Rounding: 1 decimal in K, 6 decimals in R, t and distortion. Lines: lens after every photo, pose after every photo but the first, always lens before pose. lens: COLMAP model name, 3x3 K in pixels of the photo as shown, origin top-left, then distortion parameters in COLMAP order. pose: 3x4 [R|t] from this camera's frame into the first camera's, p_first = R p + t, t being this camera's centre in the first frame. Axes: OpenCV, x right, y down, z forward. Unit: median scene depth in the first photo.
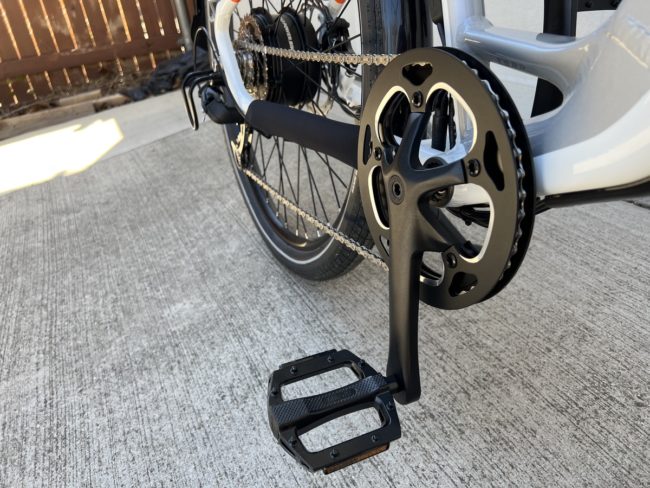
lens RADIAL K [[496.8, 0, 326.8], [0, 496.8, 246.8], [0, 0, 1]] dist [0.022020, -0.044842]
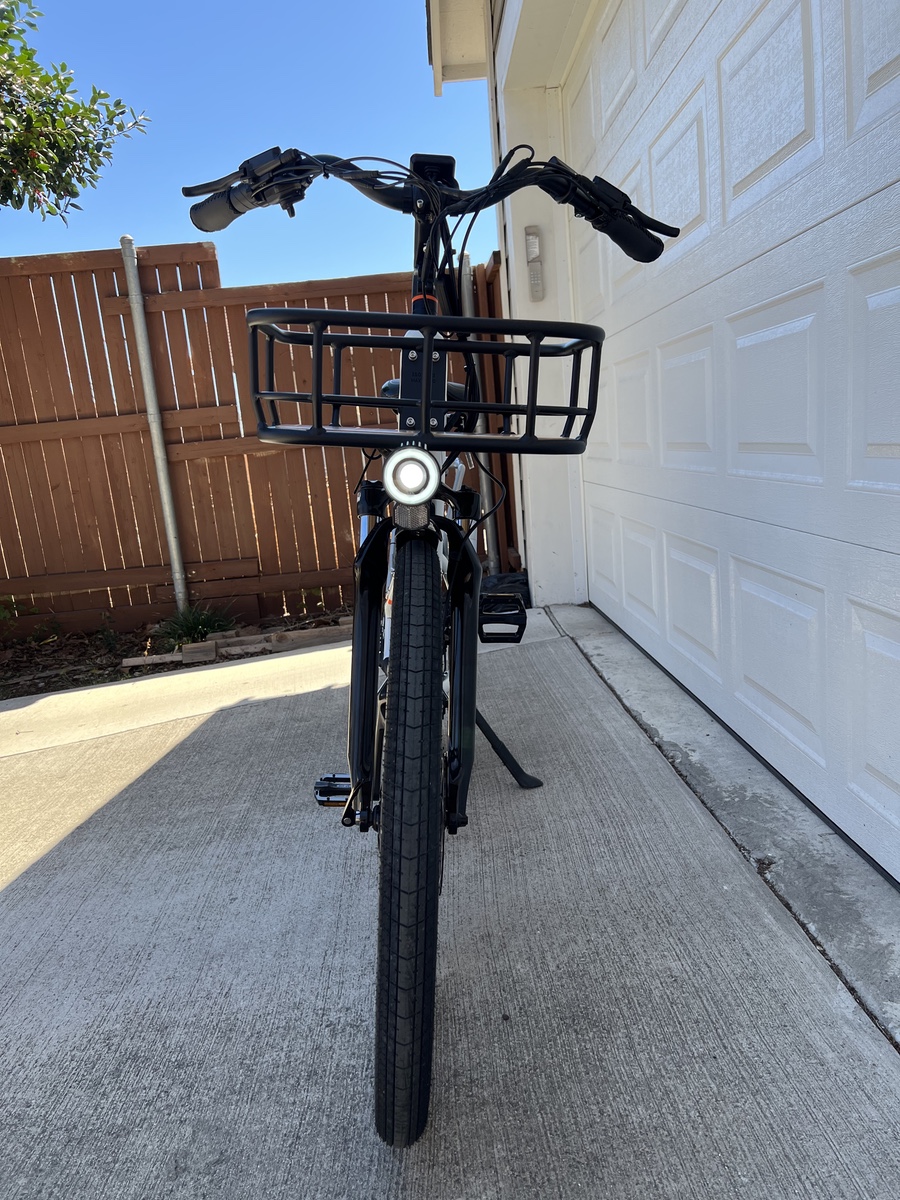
lens RADIAL K [[917.1, 0, 444.1], [0, 917.1, 596.1], [0, 0, 1]] dist [0.022020, -0.044842]
pose [[0.908852, 0.092090, -0.406826, 1.133384], [-0.210795, 0.943018, -0.257453, 0.245167], [0.359935, 0.319743, 0.876476, -1.555671]]
